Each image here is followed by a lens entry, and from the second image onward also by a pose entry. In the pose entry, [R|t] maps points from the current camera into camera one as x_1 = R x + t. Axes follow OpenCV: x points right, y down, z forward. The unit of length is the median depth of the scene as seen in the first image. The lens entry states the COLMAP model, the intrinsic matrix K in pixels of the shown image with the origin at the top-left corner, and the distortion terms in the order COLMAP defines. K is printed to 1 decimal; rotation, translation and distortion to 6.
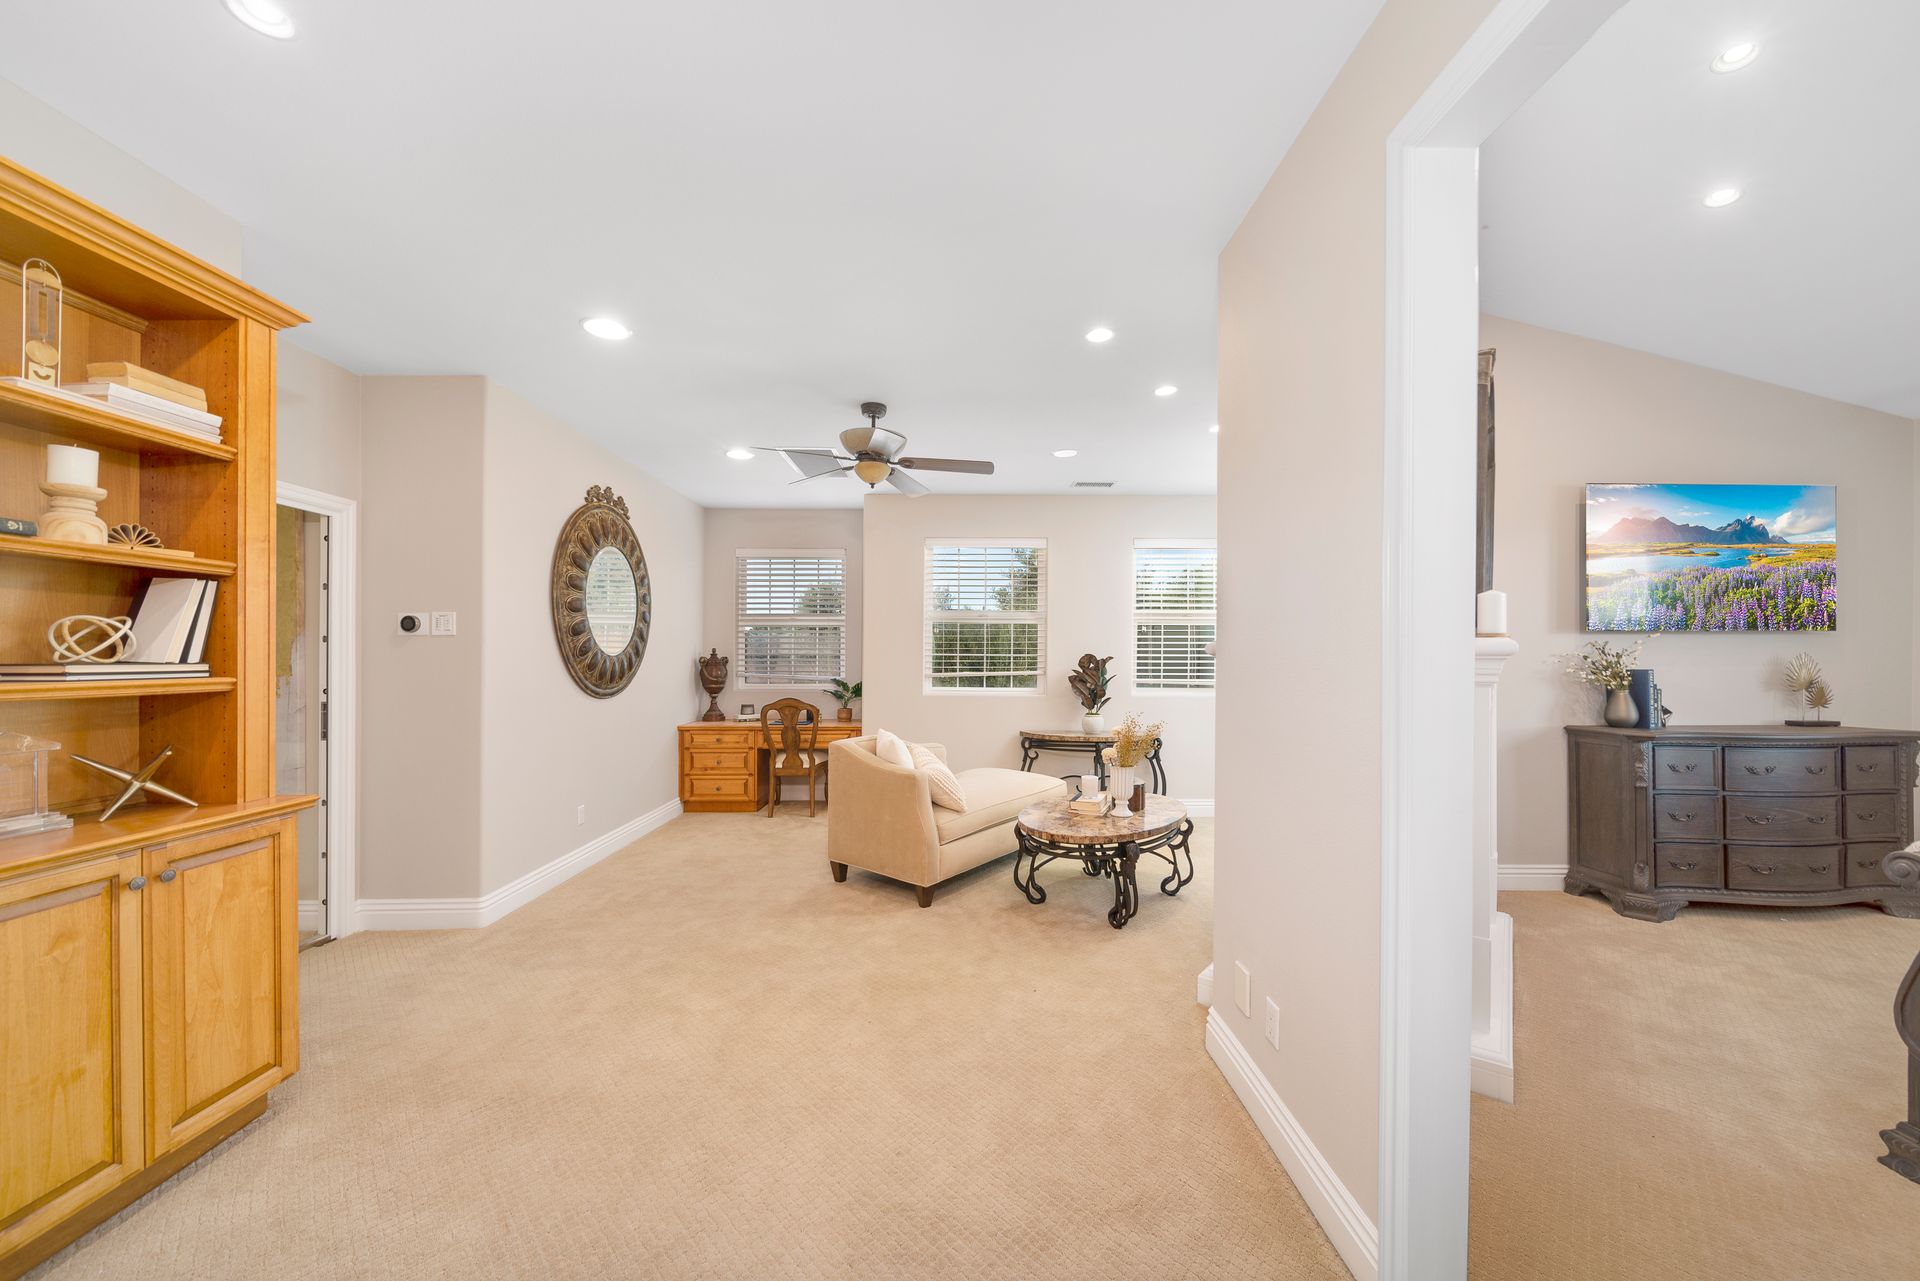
lens RADIAL K [[682.8, 0, 960.0], [0, 682.8, 649.6], [0, 0, 1]] dist [0.000952, -0.001142]
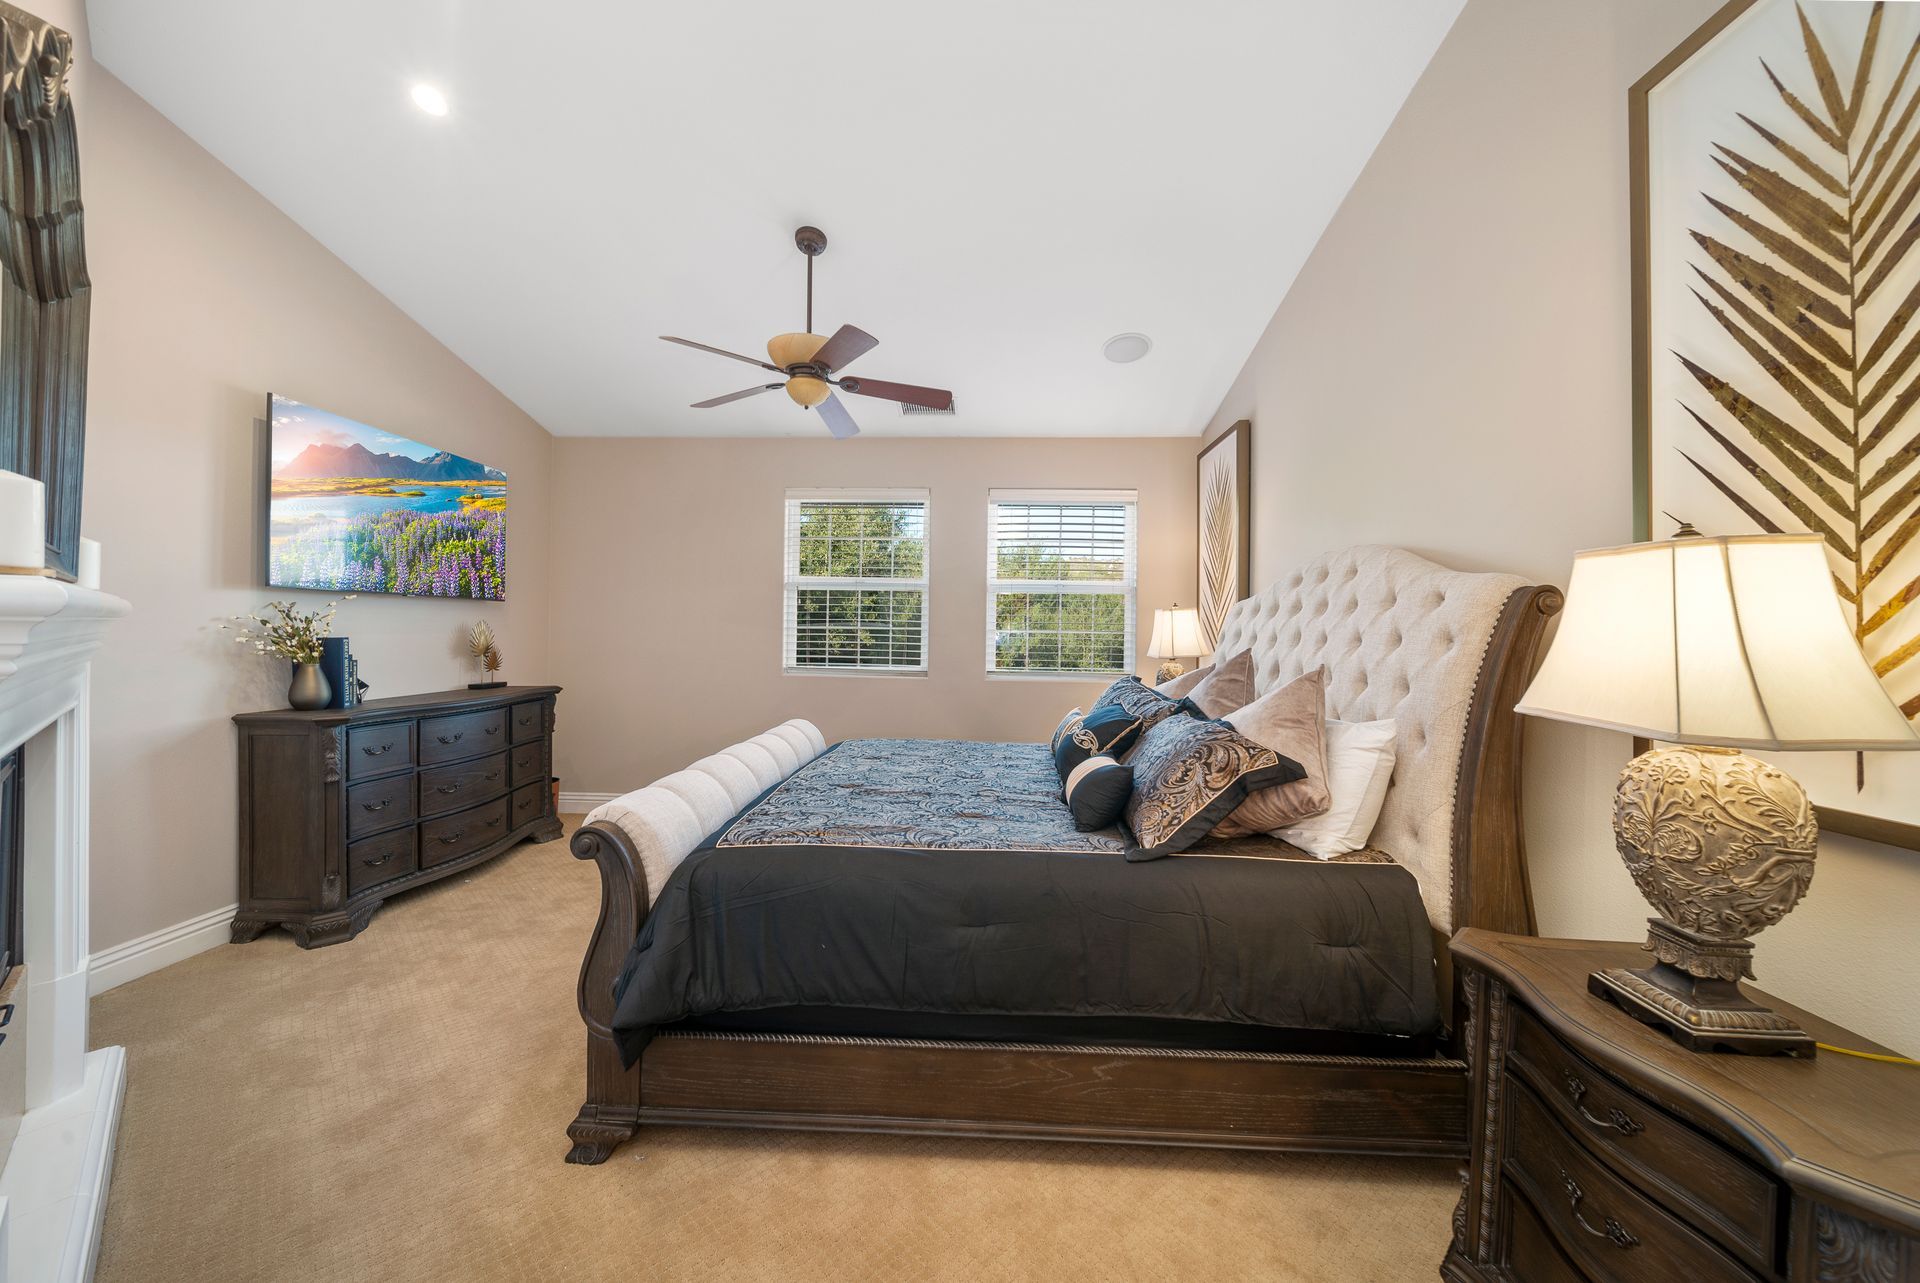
lens RADIAL K [[682.8, 0, 972.7], [0, 682.8, 641.3], [0, 0, 1]] dist [0.000952, -0.001142]
pose [[0.041571, -0.018024, 0.998973, 0.193734], [-0.026300, 0.999471, 0.019127, -0.003397], [-0.998789, -0.027068, 0.041075, 0.183680]]
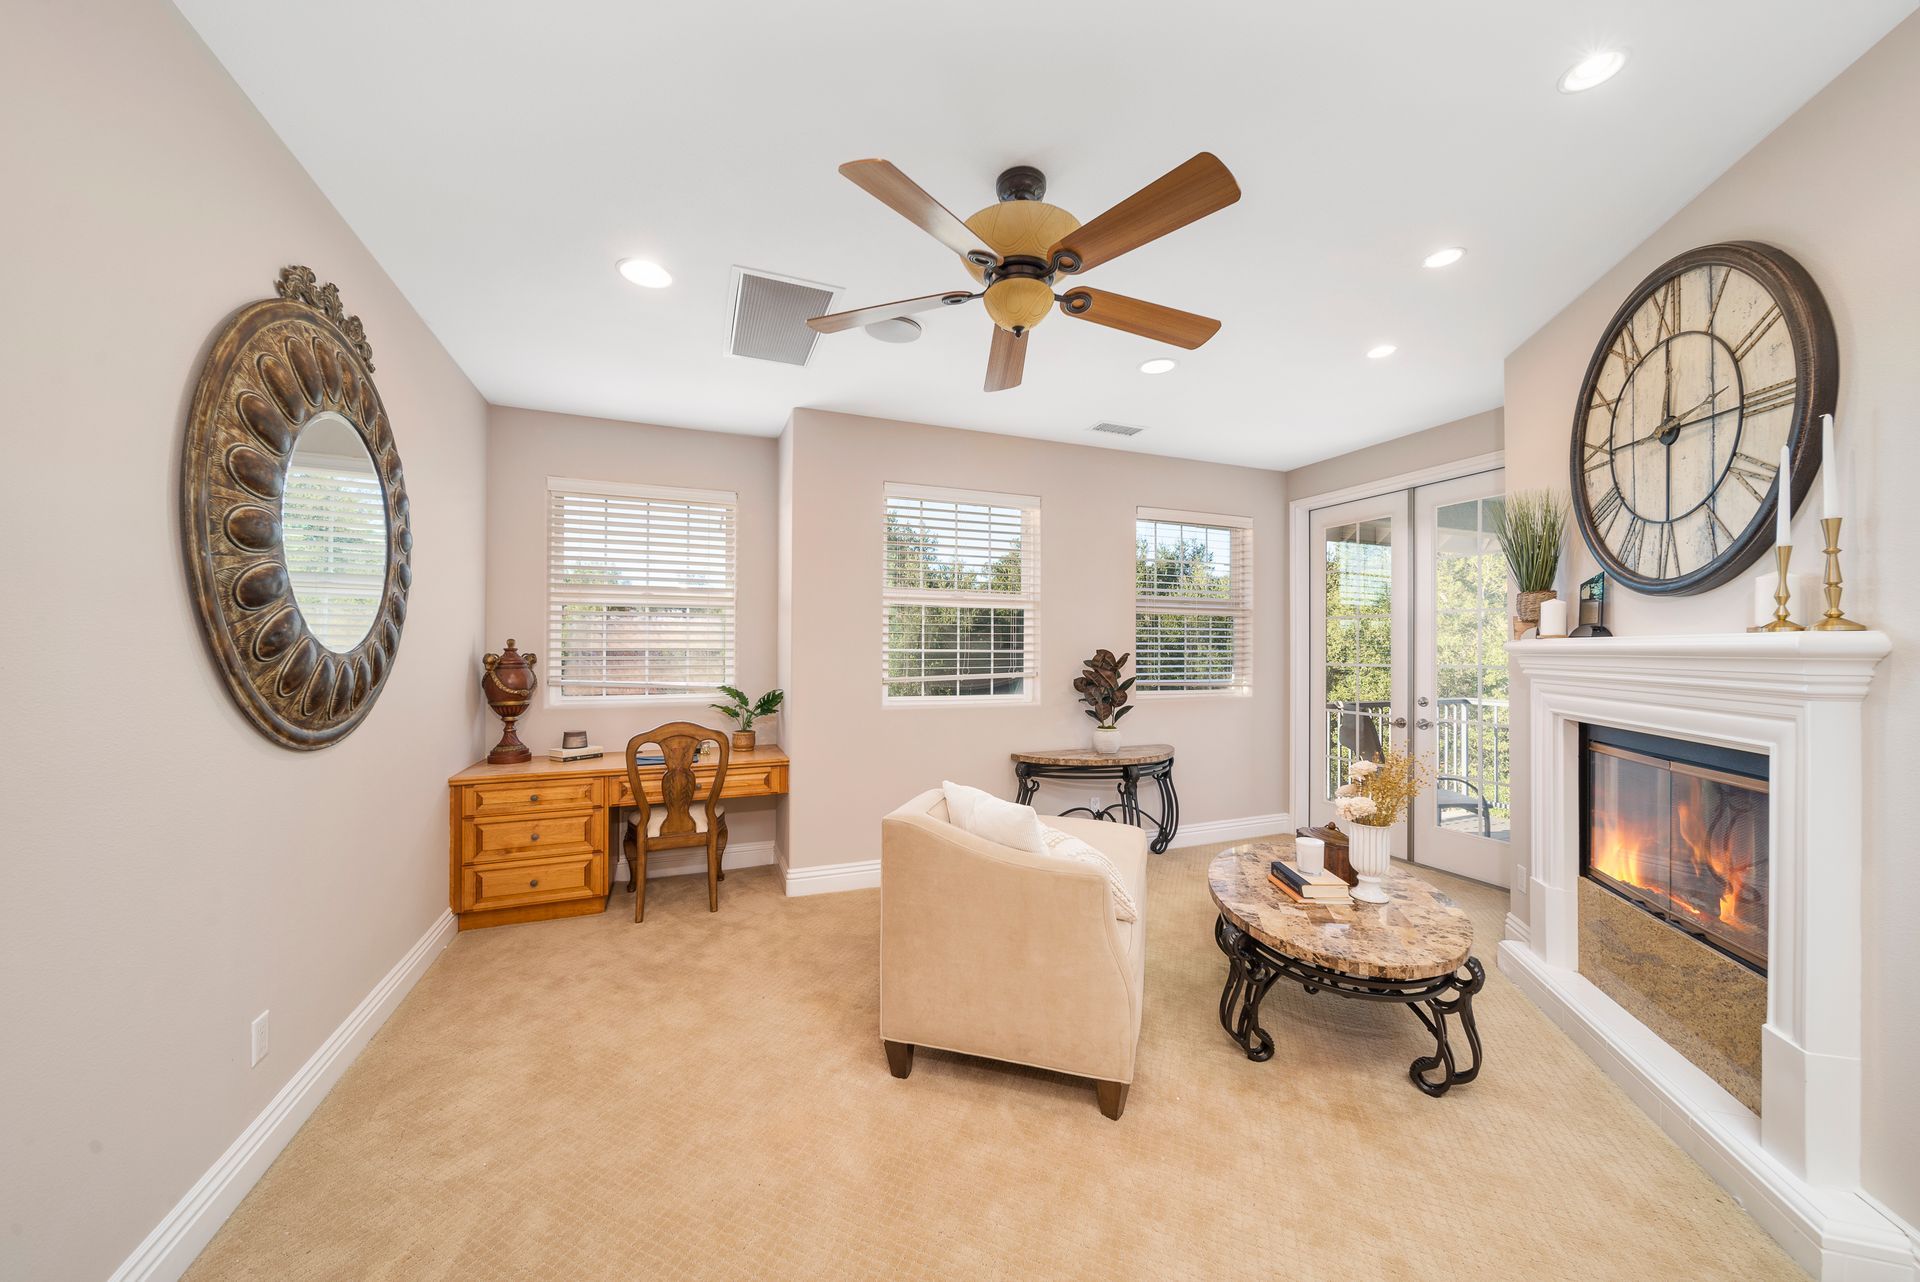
lens RADIAL K [[682.8, 0, 966.8], [0, 682.8, 647.4], [0, 0, 1]] dist [0.000952, -0.001142]
pose [[0.930583, 0.001763, 0.366077, -0.319688], [-0.005450, 0.999944, 0.009038, -0.002021], [-0.366041, -0.010406, 0.930541, 0.475278]]
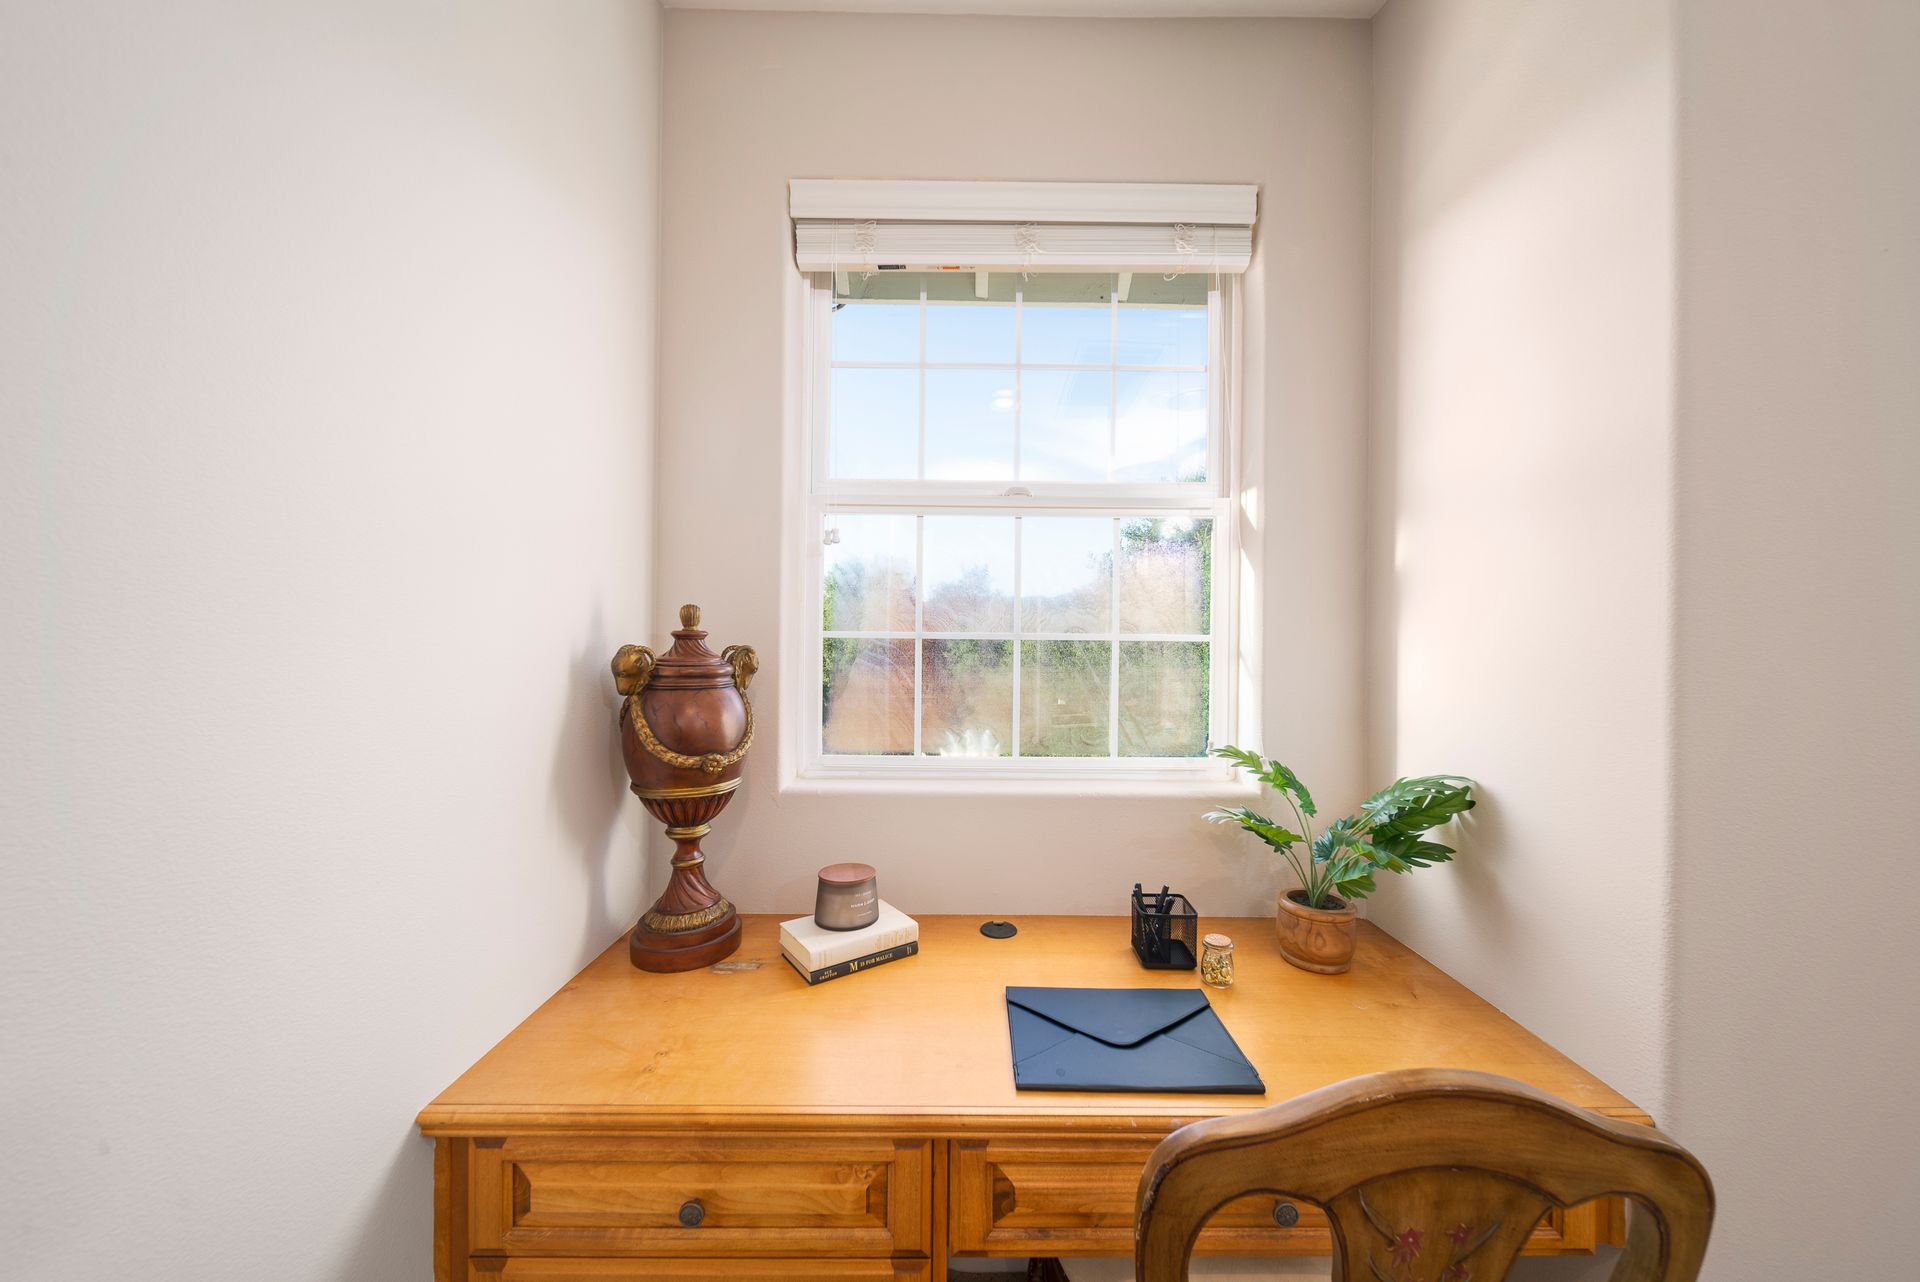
lens RADIAL K [[682.8, 0, 965.3], [0, 682.8, 637.8], [0, 0, 1]] dist [0.000952, -0.001142]
pose [[0.999891, 0.009655, -0.011156, -0.416379], [-0.009588, 0.999936, 0.006045, 0.009847], [0.011214, -0.005937, 0.999919, 1.206185]]
